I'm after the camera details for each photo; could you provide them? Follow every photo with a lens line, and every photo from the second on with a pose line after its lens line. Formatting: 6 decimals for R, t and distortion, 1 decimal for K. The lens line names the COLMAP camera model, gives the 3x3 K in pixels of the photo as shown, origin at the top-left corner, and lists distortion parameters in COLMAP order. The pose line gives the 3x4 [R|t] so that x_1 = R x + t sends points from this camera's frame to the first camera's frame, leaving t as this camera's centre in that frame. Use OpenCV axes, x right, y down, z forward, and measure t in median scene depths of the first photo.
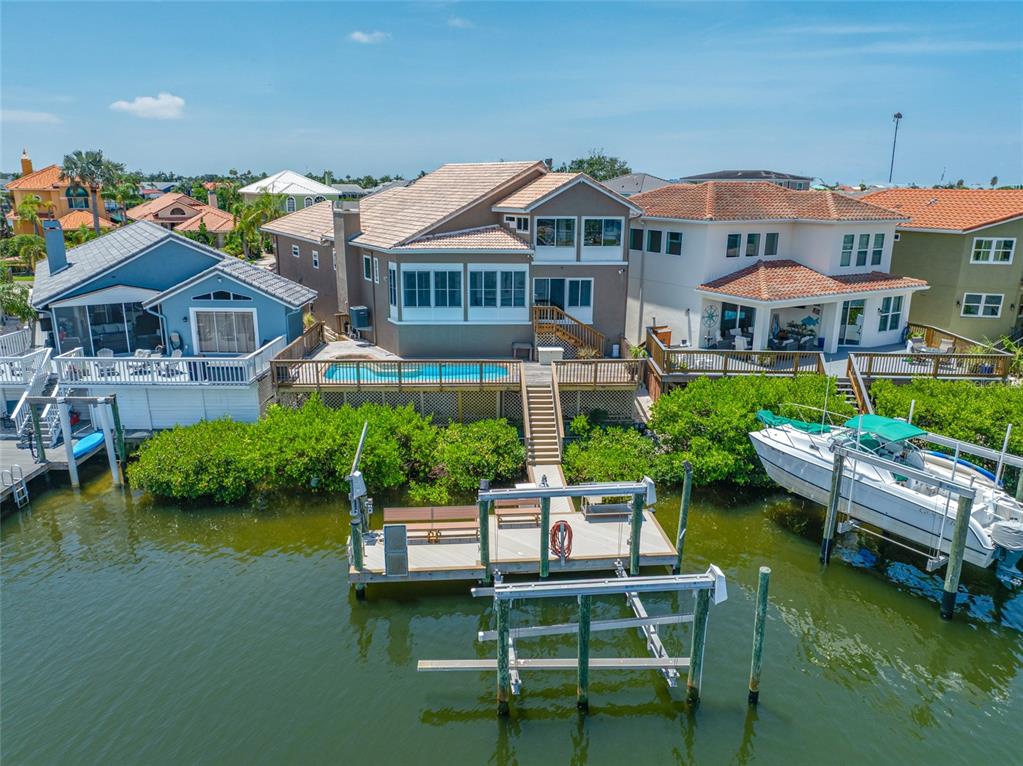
lens RADIAL K [[720.2, 0, 516.5], [0, 720.2, 384.5], [0, 0, 1]] dist [-0.003949, -0.002520]
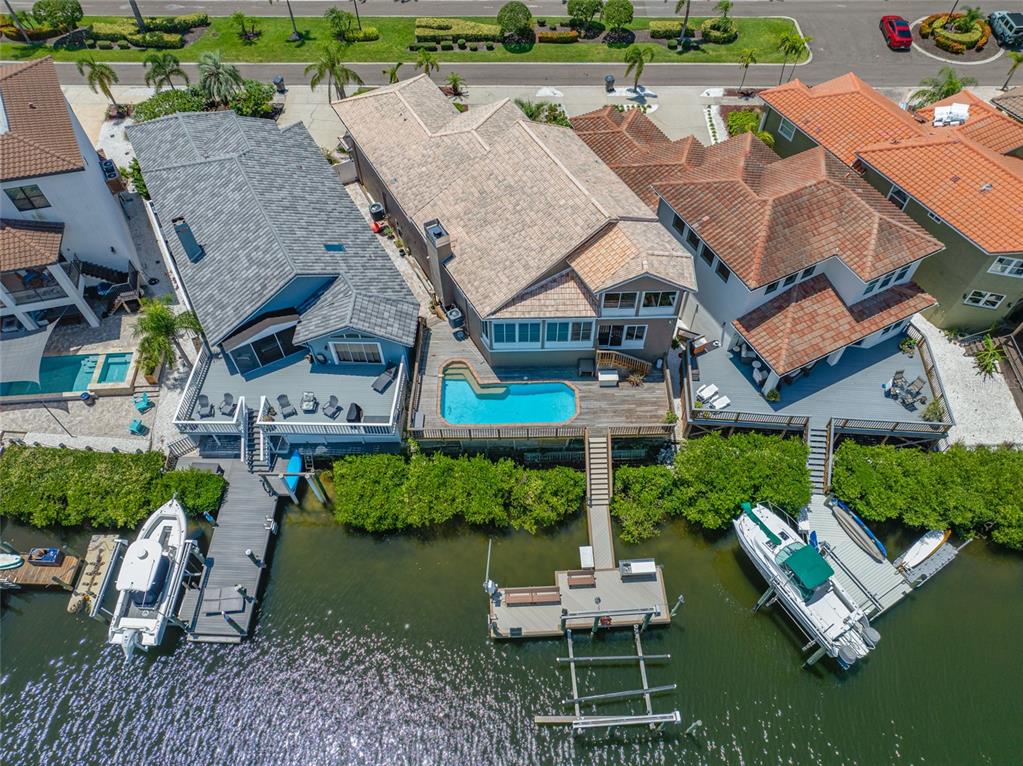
lens RADIAL K [[728.6, 0, 511.5], [0, 728.6, 383.0], [0, 0, 1]] dist [0.001511, -0.002237]
pose [[0.998684, 0.032919, -0.039330, -0.074402], [-0.001147, 0.780985, 0.624549, -0.860453], [0.051275, -0.623681, 0.779995, -0.043543]]
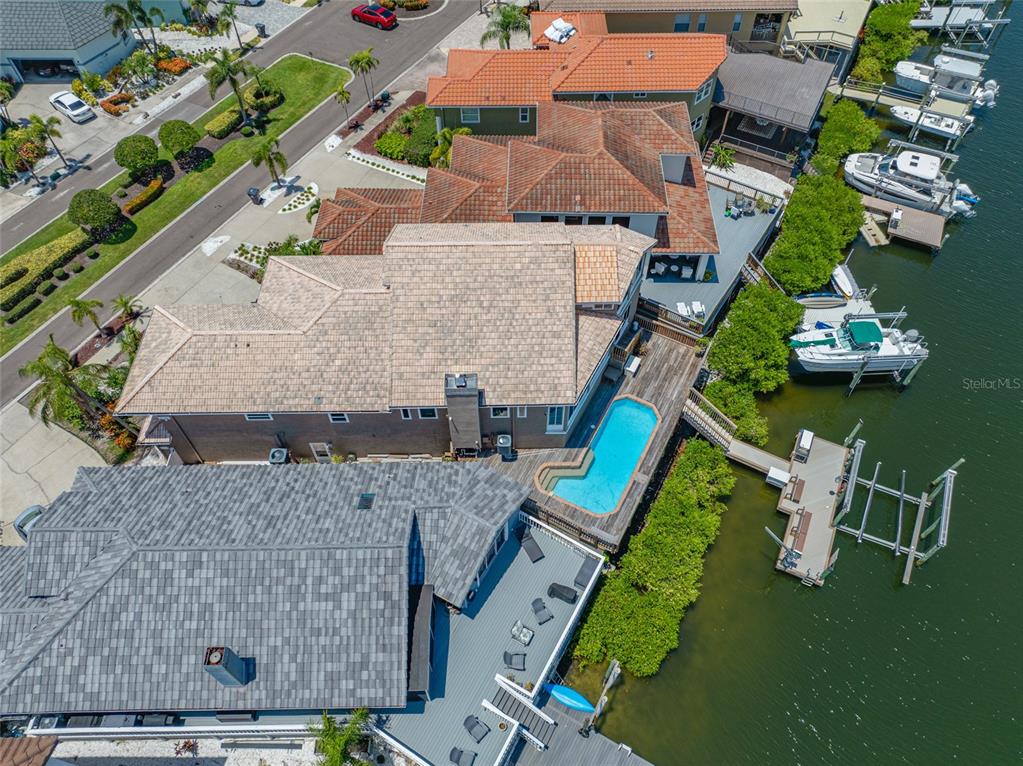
lens RADIAL K [[728.6, 0, 511.5], [0, 728.6, 383.0], [0, 0, 1]] dist [0.001511, -0.002237]
pose [[0.518063, -0.688696, 0.507256, -0.779568], [0.240429, 0.686385, 0.686346, -1.008680], [-0.820856, -0.233612, 0.521173, 0.468885]]
